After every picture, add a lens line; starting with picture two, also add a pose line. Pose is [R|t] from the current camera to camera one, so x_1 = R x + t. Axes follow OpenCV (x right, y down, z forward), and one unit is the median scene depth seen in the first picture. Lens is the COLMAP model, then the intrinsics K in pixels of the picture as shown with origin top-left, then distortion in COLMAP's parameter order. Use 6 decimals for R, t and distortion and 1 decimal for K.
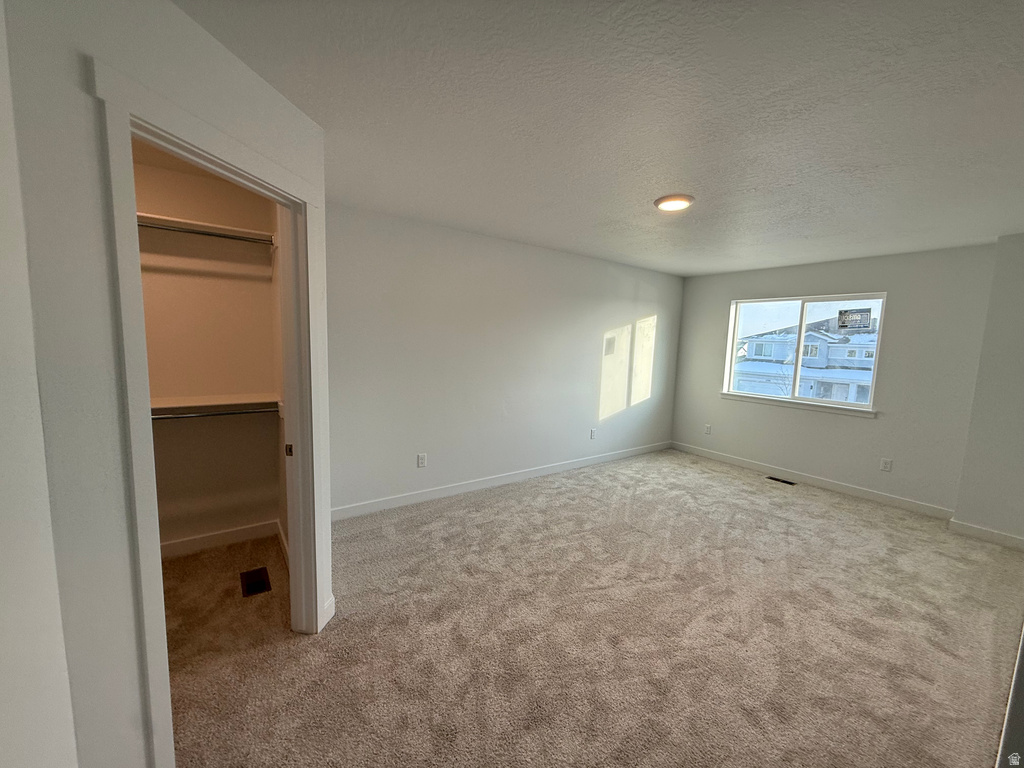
lens RADIAL K [[408.4, 0, 507.8], [0, 408.4, 384.5], [0, 0, 1]] dist [-0.001356, 0.000067]
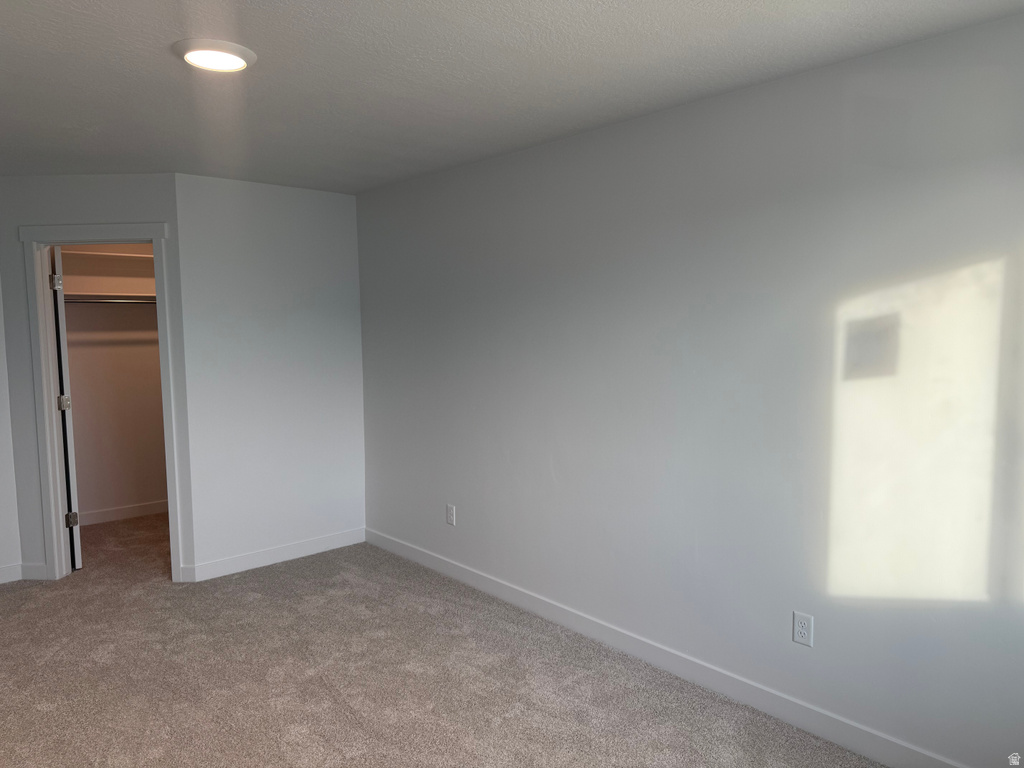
lens RADIAL K [[719.5, 0, 512.0], [0, 719.5, 384.0], [0, 0, 1]] dist [0.154038, -0.291905]
pose [[0.115327, 0.052385, -0.991945, 1.351510], [-0.094134, 0.994691, 0.041585, -0.122547], [0.988857, 0.088580, 0.119646, 1.288640]]
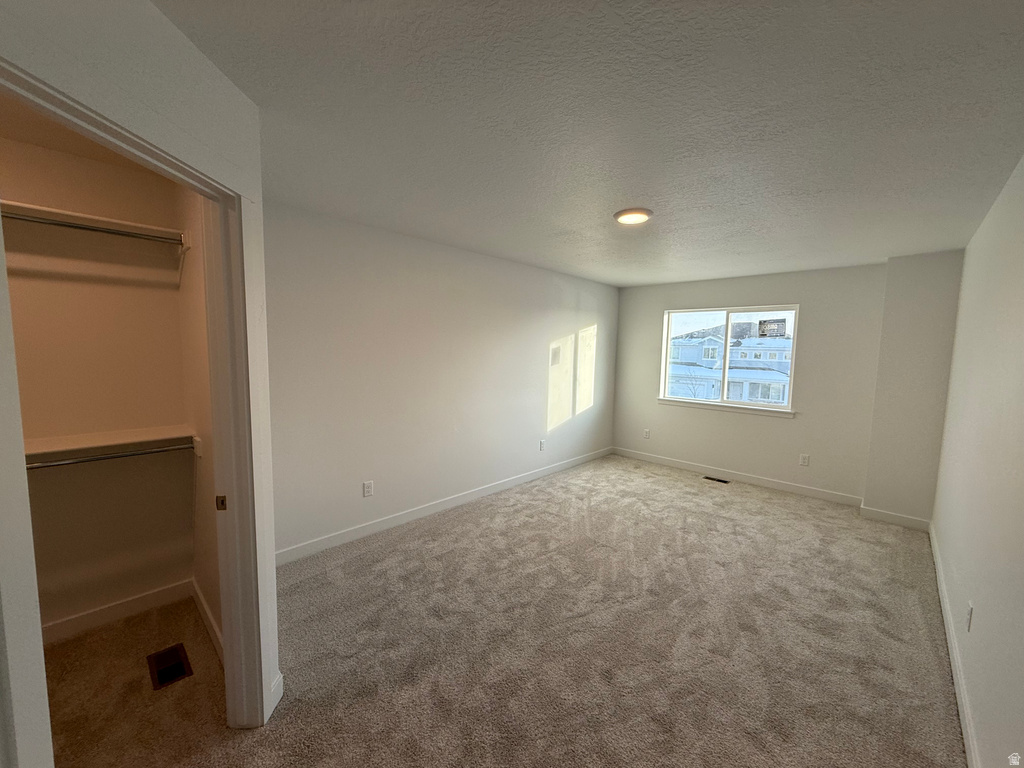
lens RADIAL K [[408.4, 0, 507.8], [0, 408.4, 384.5], [0, 0, 1]] dist [-0.001356, 0.000067]
pose [[0.982550, -0.029678, 0.183617, -0.091689], [0.032233, 0.999420, -0.010943, -0.032306], [-0.183186, 0.016670, 0.982937, 0.080589]]
